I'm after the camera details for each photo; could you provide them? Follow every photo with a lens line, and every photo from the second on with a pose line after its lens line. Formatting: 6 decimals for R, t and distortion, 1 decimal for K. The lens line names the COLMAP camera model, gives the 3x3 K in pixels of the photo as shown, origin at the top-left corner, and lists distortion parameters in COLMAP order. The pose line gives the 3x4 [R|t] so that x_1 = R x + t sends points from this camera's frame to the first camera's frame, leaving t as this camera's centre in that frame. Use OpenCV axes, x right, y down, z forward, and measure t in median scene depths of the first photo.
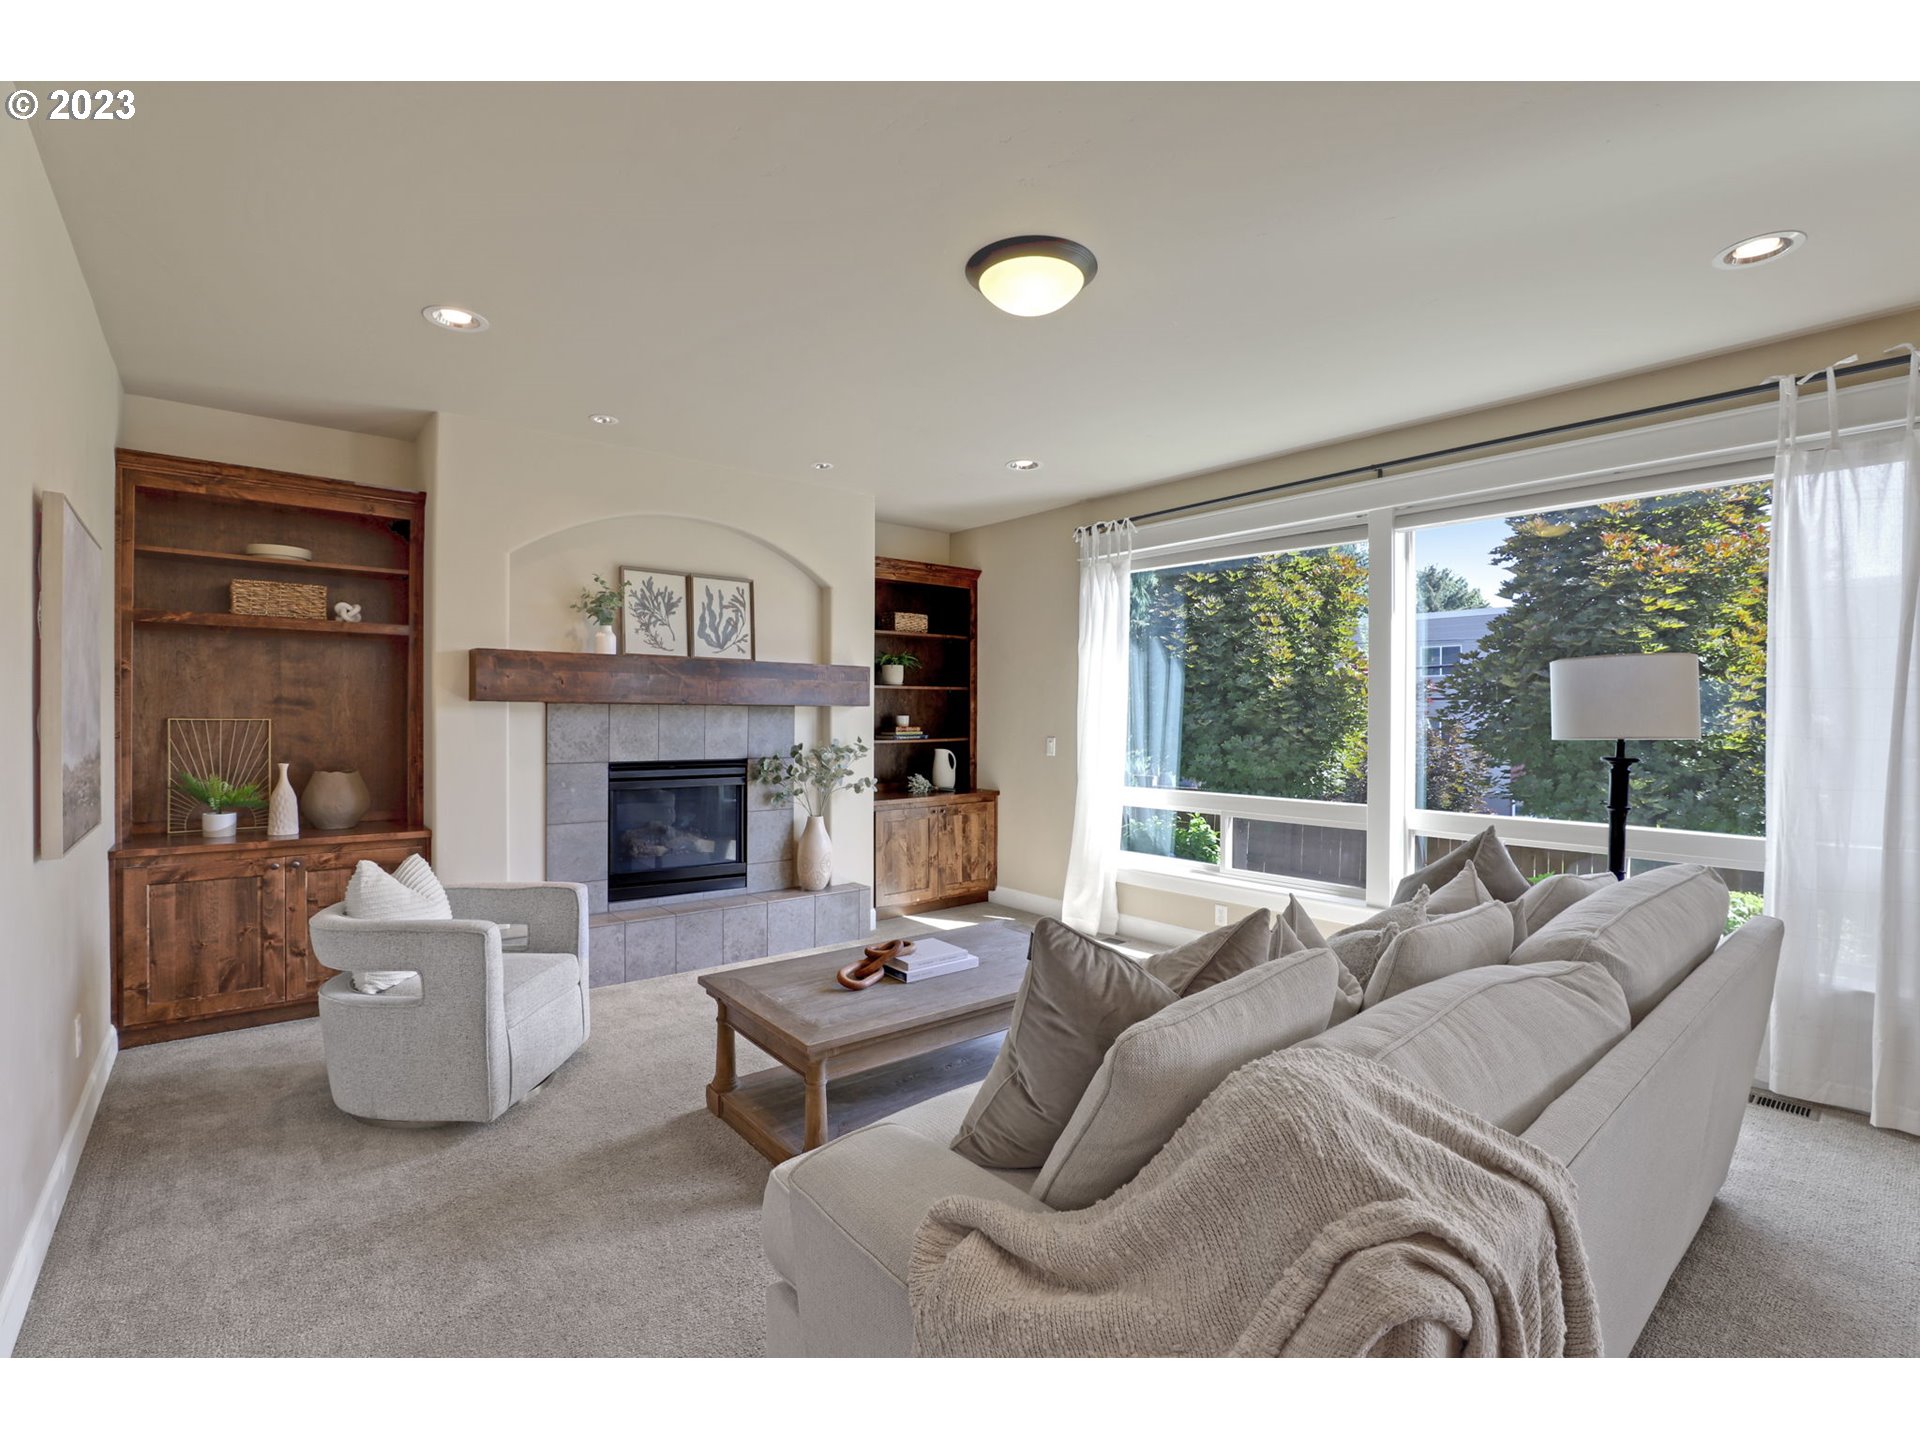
lens RADIAL K [[877.8, 0, 941.1], [0, 877.8, 729.1], [0, 0, 1]] dist [-0.026328, 0.007137]
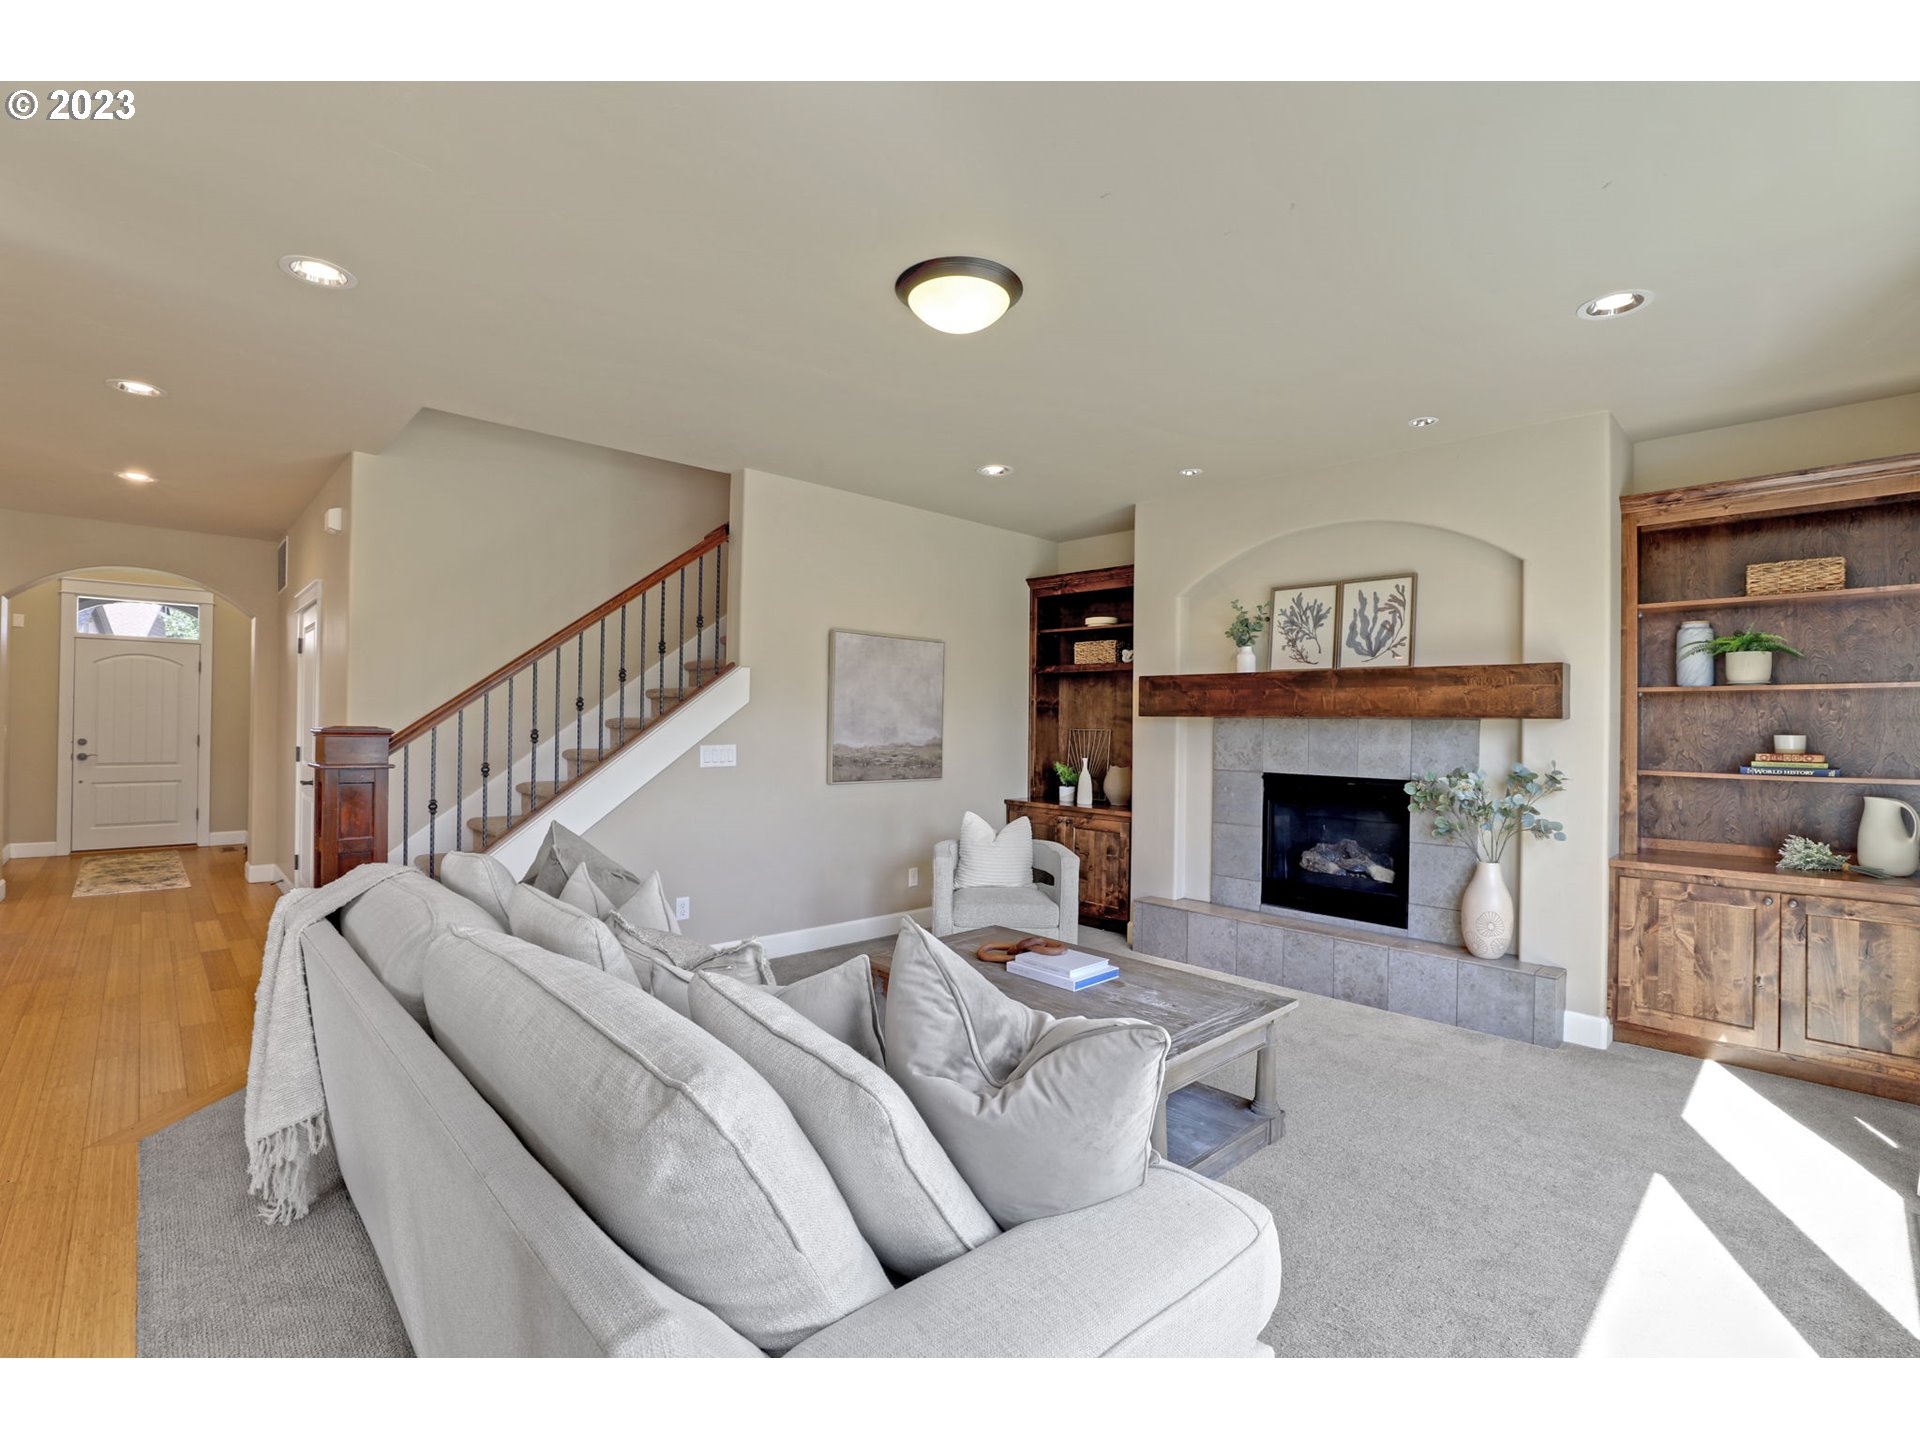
lens RADIAL K [[877.8, 0, 966.8], [0, 877.8, 728.8], [0, 0, 1]] dist [-0.026328, 0.007137]
pose [[0.093835, 0.000462, -0.995588, 0.629276], [-0.029486, 0.999563, -0.002315, -0.002495], [0.995151, 0.029573, 0.093807, 0.514063]]
